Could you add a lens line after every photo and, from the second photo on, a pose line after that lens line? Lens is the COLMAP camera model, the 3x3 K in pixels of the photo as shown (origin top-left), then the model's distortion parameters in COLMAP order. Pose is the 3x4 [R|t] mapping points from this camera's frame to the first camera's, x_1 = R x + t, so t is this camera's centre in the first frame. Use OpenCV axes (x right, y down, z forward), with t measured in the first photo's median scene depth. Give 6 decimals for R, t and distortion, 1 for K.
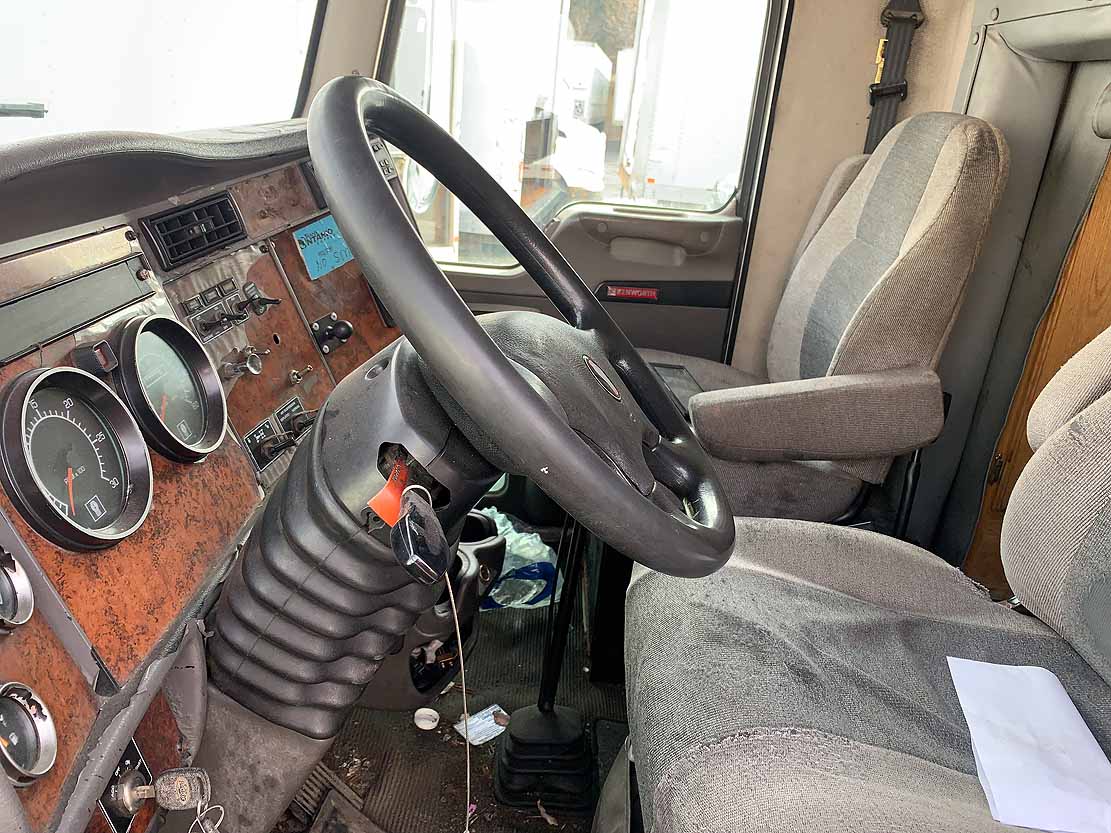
lens RADIAL K [[864.9, 0, 555.5], [0, 864.9, 416.5], [0, 0, 1]] dist [0.005282, -0.038924]
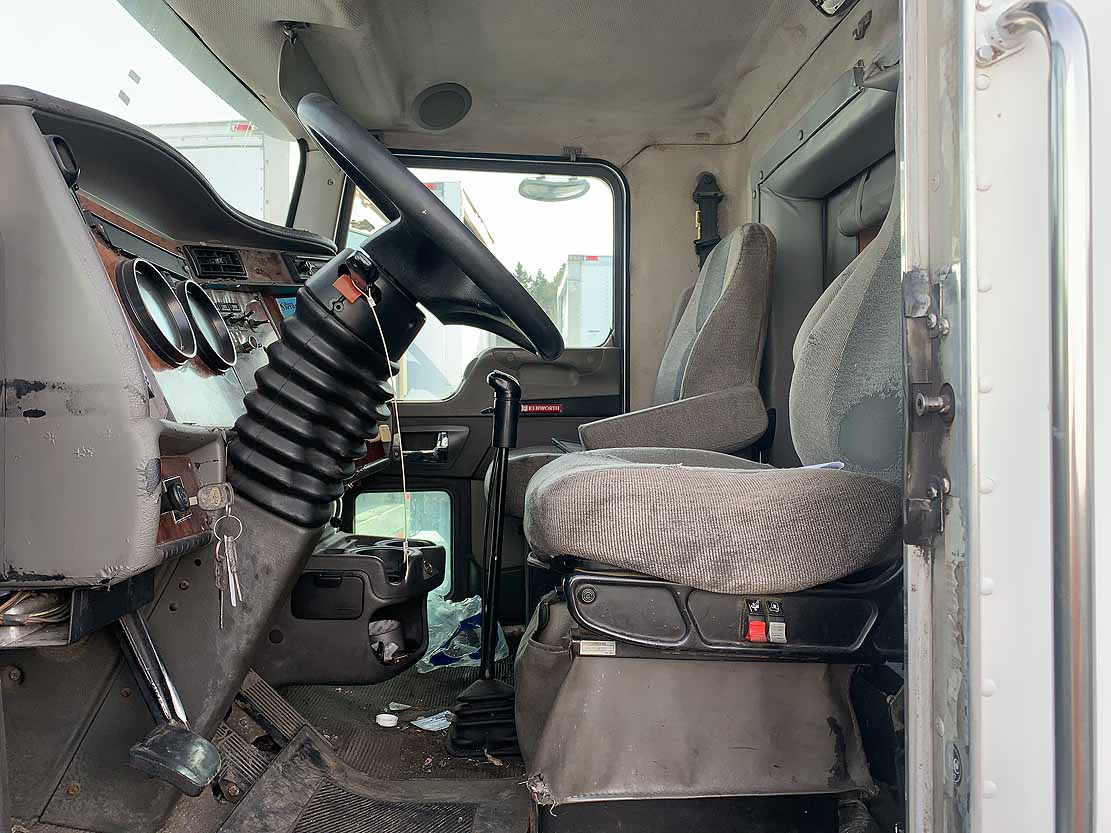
lens RADIAL K [[893.7, 0, 555.5], [0, 893.7, 416.5], [0, 0, 1]] dist [-0.002521, -0.006061]
pose [[0.993522, -0.098151, 0.057277, 0.049334], [0.112292, 0.925332, -0.362148, 0.480027], [-0.017455, 0.366233, 0.930359, -0.282987]]
